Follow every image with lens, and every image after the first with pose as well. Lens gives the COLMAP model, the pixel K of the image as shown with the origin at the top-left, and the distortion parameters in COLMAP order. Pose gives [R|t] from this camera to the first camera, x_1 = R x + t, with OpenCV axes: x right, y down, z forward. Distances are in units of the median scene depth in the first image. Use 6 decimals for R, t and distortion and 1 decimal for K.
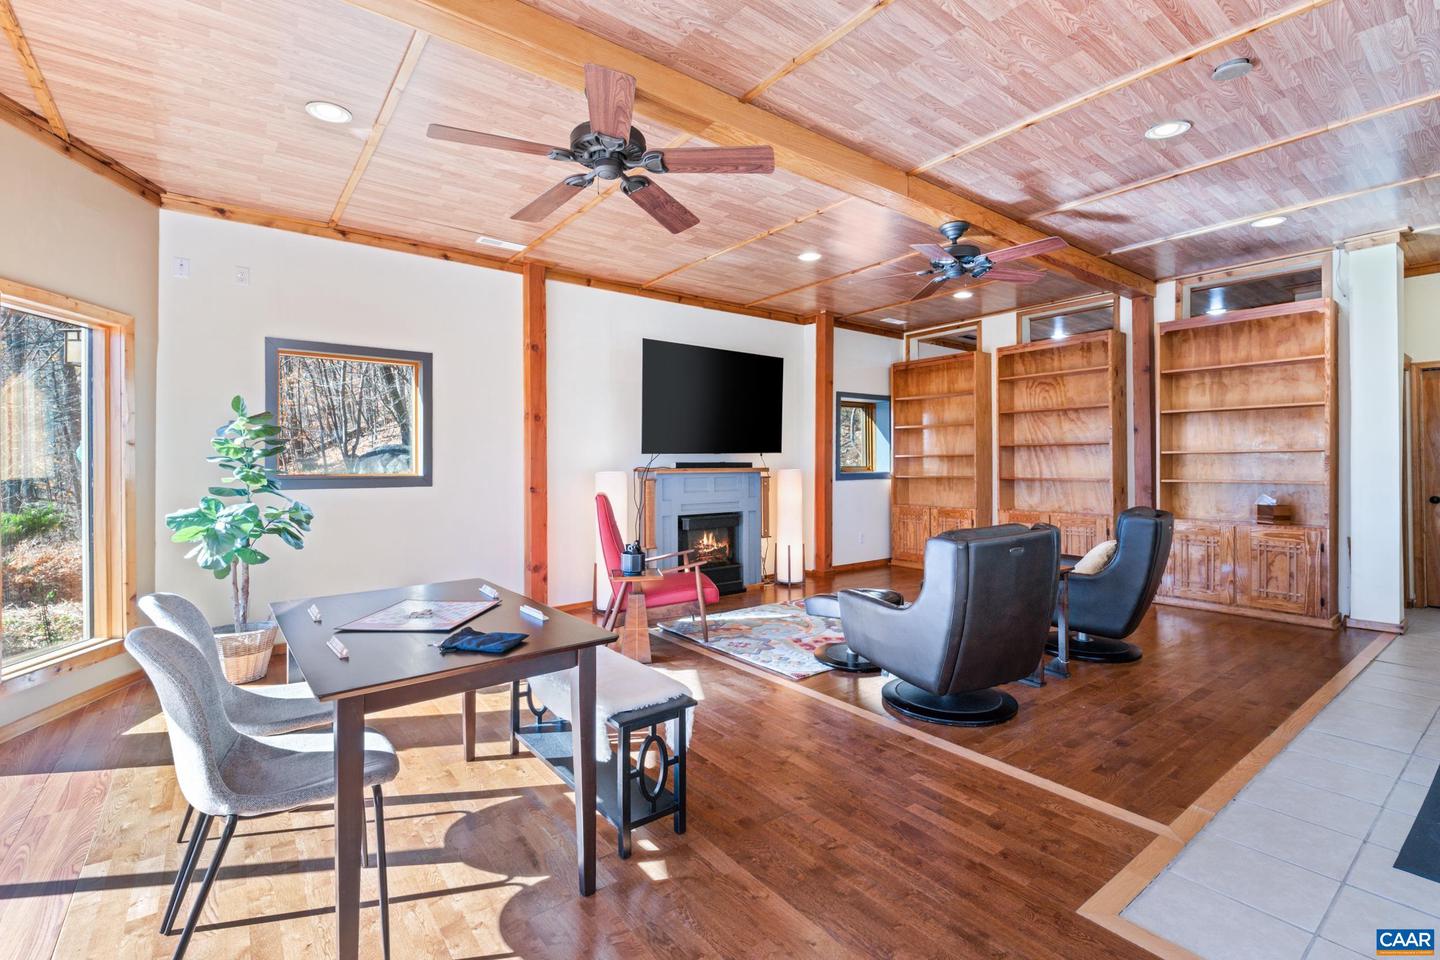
lens RADIAL K [[630.1, 0, 709.4], [0, 630.1, 471.2], [0, 0, 1]] dist [0.012487, -0.007644]
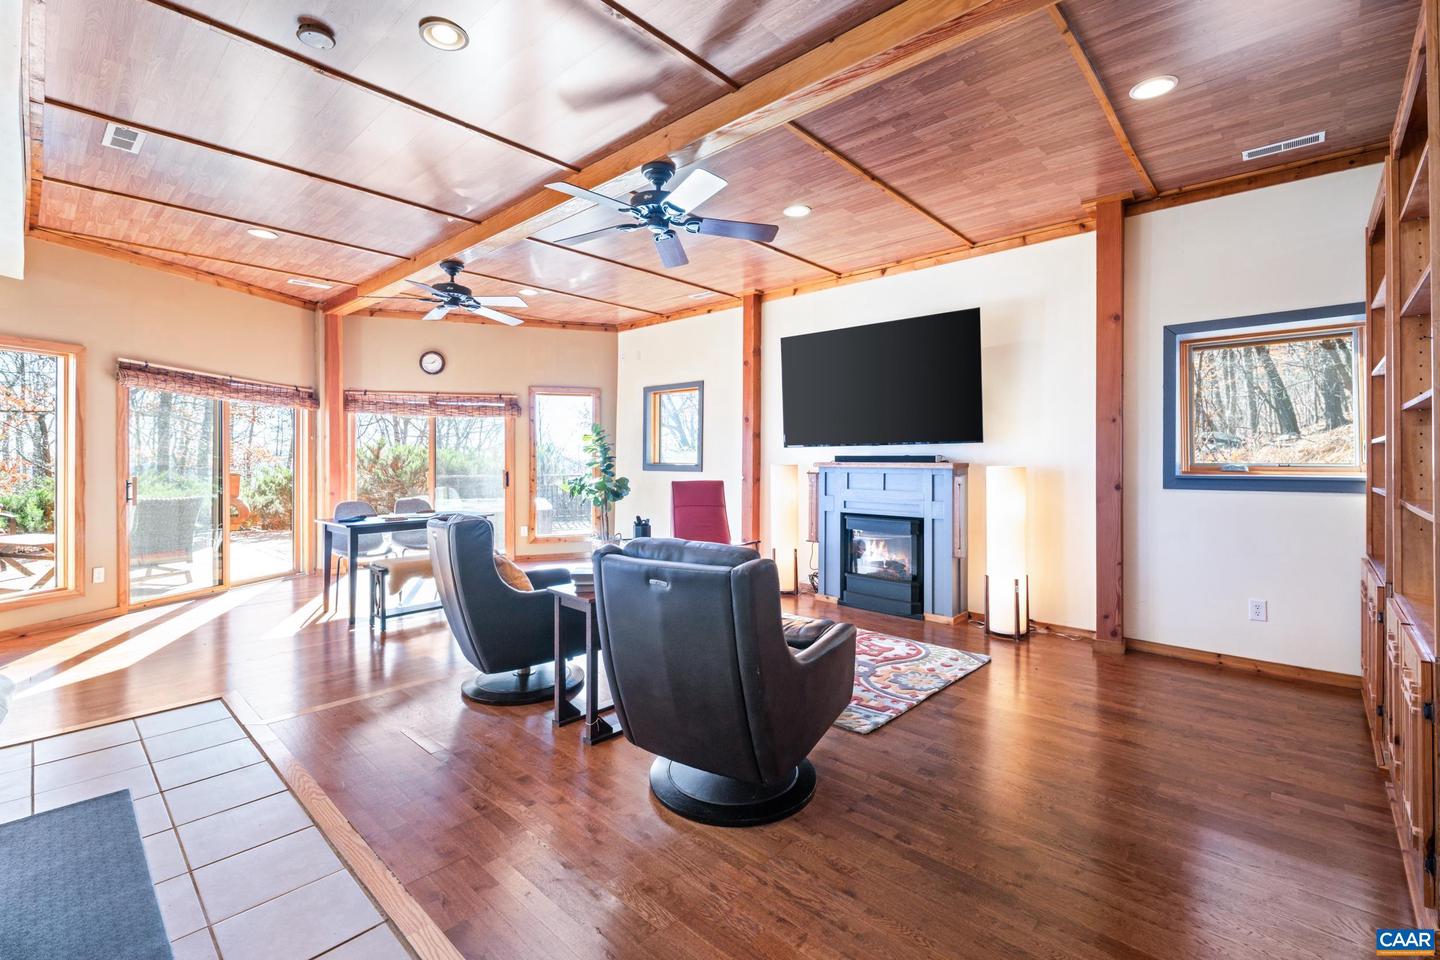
lens RADIAL K [[630.1, 0, 711.9], [0, 630.1, 469.8], [0, 0, 1]] dist [0.012487, -0.007644]
pose [[0.181320, 0.024528, -0.983118, 0.822974], [-0.012039, 0.999669, 0.022720, -0.011862], [0.983350, 0.007716, 0.181556, 0.625356]]
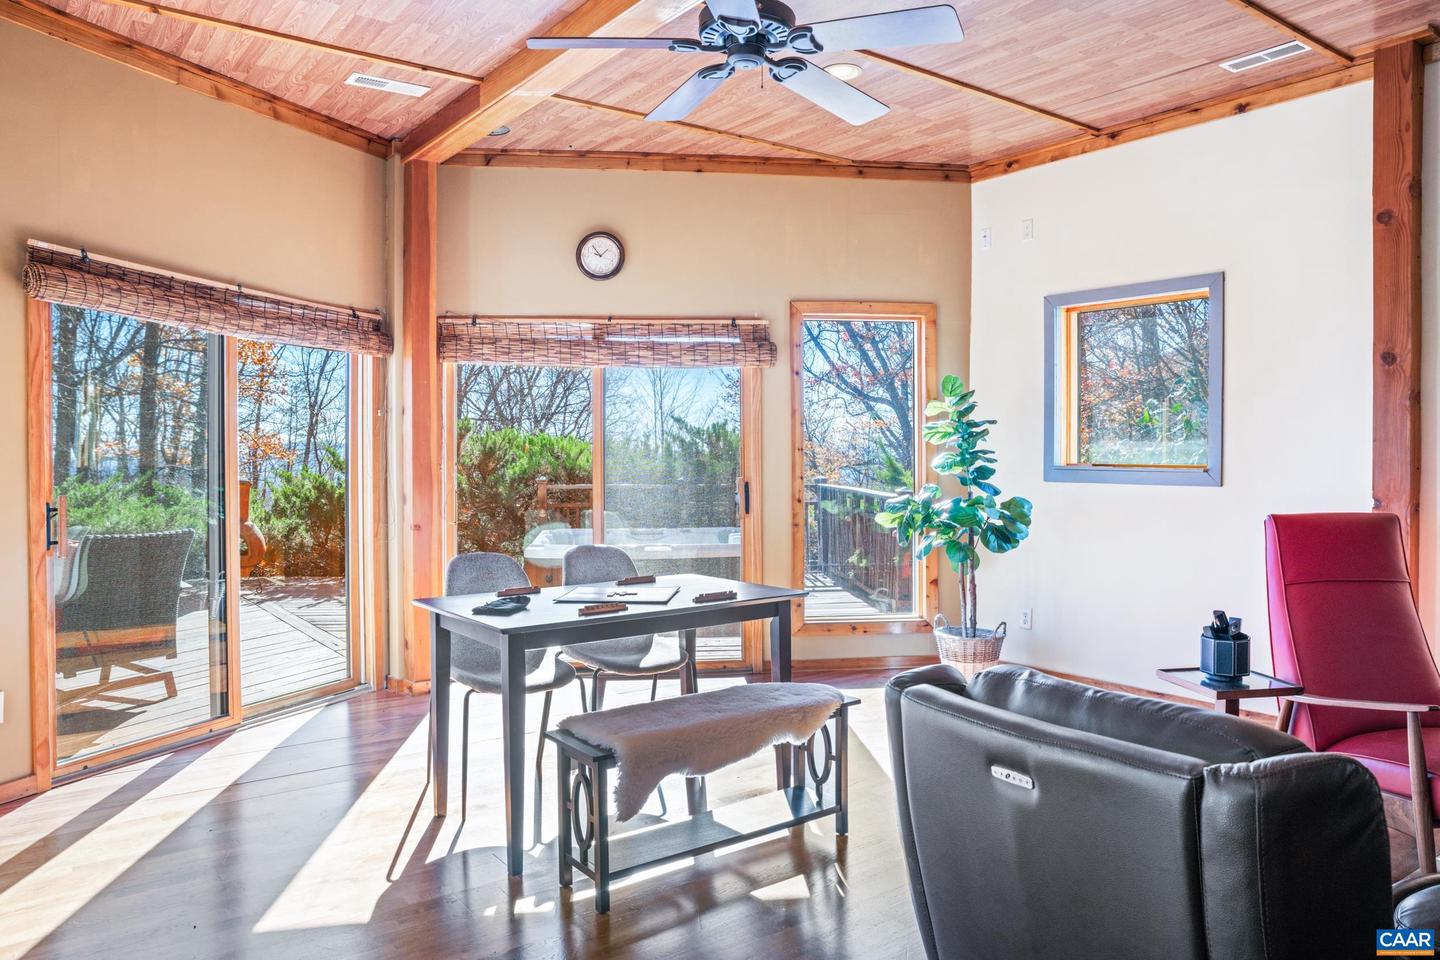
lens RADIAL K [[1007.8, 0, 731.7], [0, 1007.8, 485.6], [0, 0, 1]] dist [-0.081566, 0.051139]
pose [[-0.000415, 0.039033, -0.999238, 0.446607], [-0.009928, 0.999189, 0.039035, -0.008014], [0.999951, 0.009936, -0.000027, 0.430053]]
